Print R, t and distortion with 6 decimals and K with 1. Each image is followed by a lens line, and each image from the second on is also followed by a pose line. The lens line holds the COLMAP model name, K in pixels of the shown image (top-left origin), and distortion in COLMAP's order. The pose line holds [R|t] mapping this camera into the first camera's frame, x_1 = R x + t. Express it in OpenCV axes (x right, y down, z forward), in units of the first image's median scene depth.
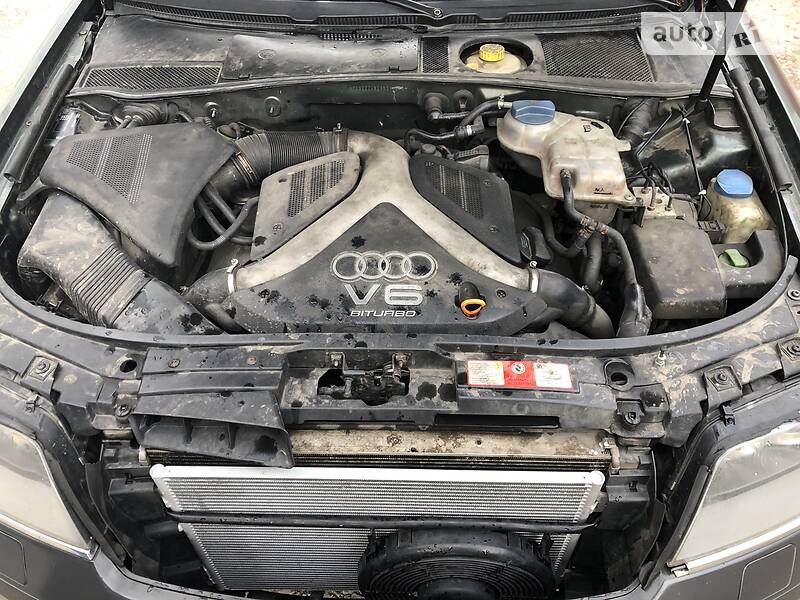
lens RADIAL K [[614.7, 0, 400.0], [0, 614.7, 300.0], [0, 0, 1]] dist [-0.009294, -0.006977]
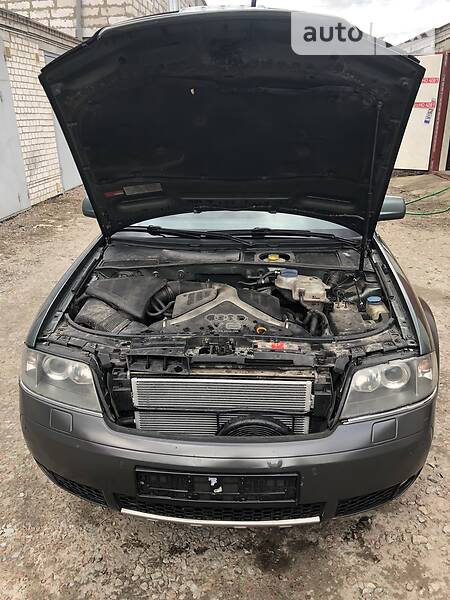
lens RADIAL K [[461.0, 0, 225.0], [0, 461.0, 300.0], [0, 0, 1]] dist [-0.009294, -0.006977]
pose [[0.999449, 0.016359, -0.028880, 0.020514], [-0.026997, 0.906850, -0.420588, 0.615826], [0.019309, 0.421136, 0.906792, -0.674608]]
